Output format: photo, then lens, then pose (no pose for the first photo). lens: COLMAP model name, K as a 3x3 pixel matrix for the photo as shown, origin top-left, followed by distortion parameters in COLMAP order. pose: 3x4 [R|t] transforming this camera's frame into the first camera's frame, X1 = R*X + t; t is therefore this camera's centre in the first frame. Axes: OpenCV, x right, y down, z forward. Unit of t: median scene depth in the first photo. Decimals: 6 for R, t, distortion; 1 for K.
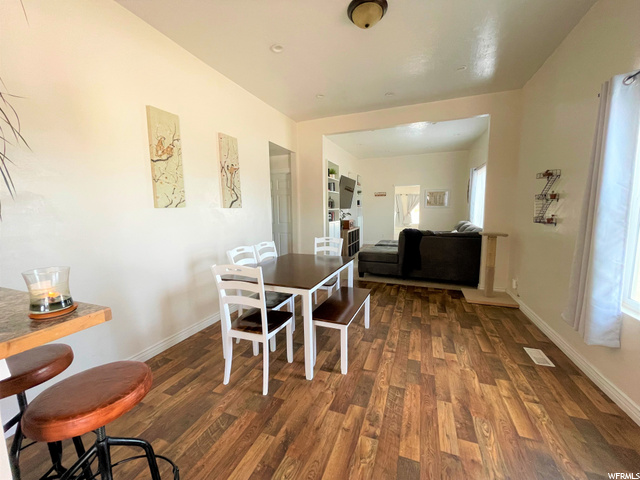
lens RADIAL K [[258.6, 0, 320.9], [0, 258.6, 238.7], [0, 0, 1]] dist [0.000705, -0.000171]
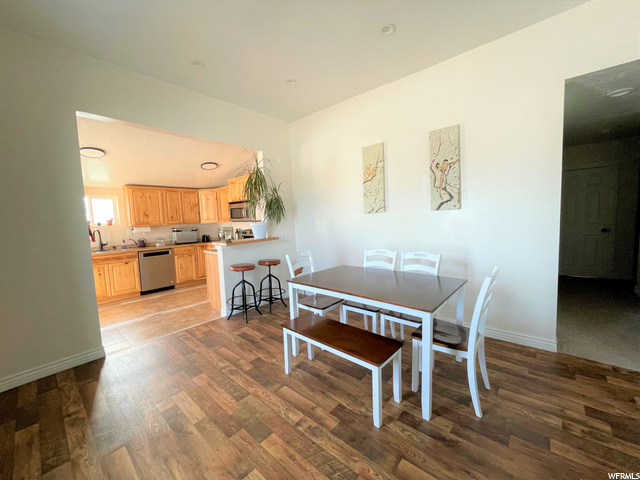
lens RADIAL K [[258.6, 0, 320.9], [0, 258.6, 238.7], [0, 0, 1]] dist [0.000705, -0.000171]
pose [[-0.345578, 0.106758, -0.932297, 0.852978], [-0.059587, 0.989006, 0.135339, -0.157919], [0.936496, 0.102323, -0.335417, 1.240028]]
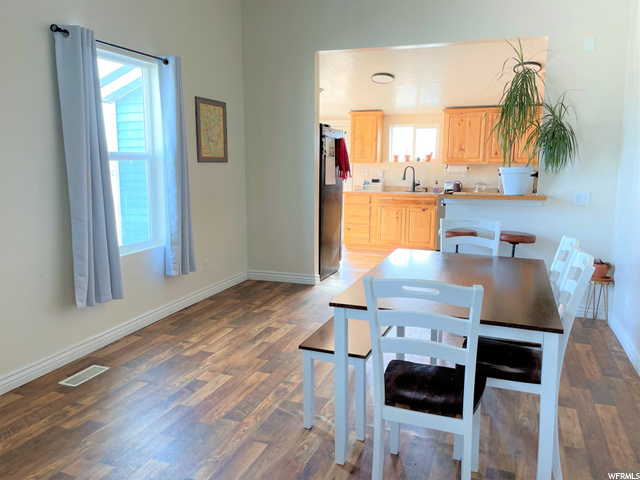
lens RADIAL K [[486.1, 0, 319.2], [0, 486.1, 235.5], [0, 0, 1]] dist [0.050841, -0.000100]
pose [[-0.999943, 0.009318, 0.005210, 0.182965], [0.010352, 0.965546, 0.260026, -0.244032], [-0.002608, 0.260065, -0.965588, 2.096766]]
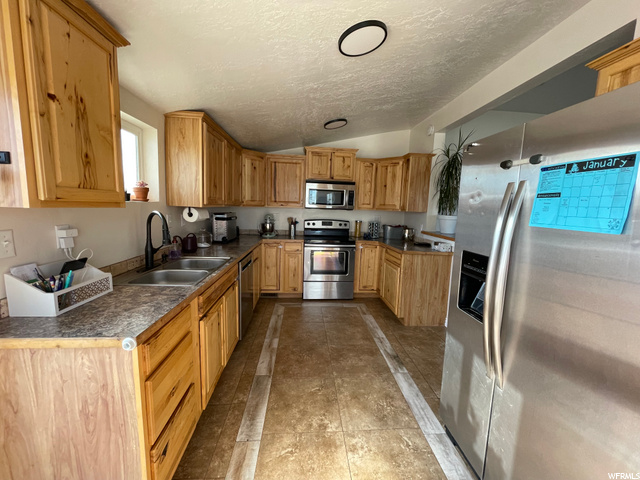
lens RADIAL K [[258.6, 0, 320.9], [0, 258.6, 238.7], [0, 0, 1]] dist [0.000705, -0.000171]
pose [[0.421563, 0.144713, -0.895177, 0.470971], [-0.142829, 0.985458, 0.092046, 0.078860], [0.895480, 0.089054, 0.436102, -0.884351]]
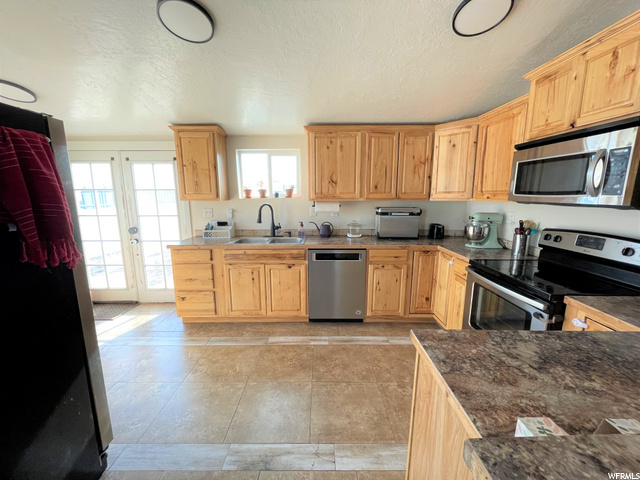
lens RADIAL K [[258.6, 0, 320.9], [0, 258.6, 238.7], [0, 0, 1]] dist [0.000705, -0.000171]
pose [[-0.933387, 0.081055, -0.349598, -0.177312], [-0.021167, 0.960029, 0.279099, -0.051405], [0.358246, 0.267908, -0.894363, 0.245547]]
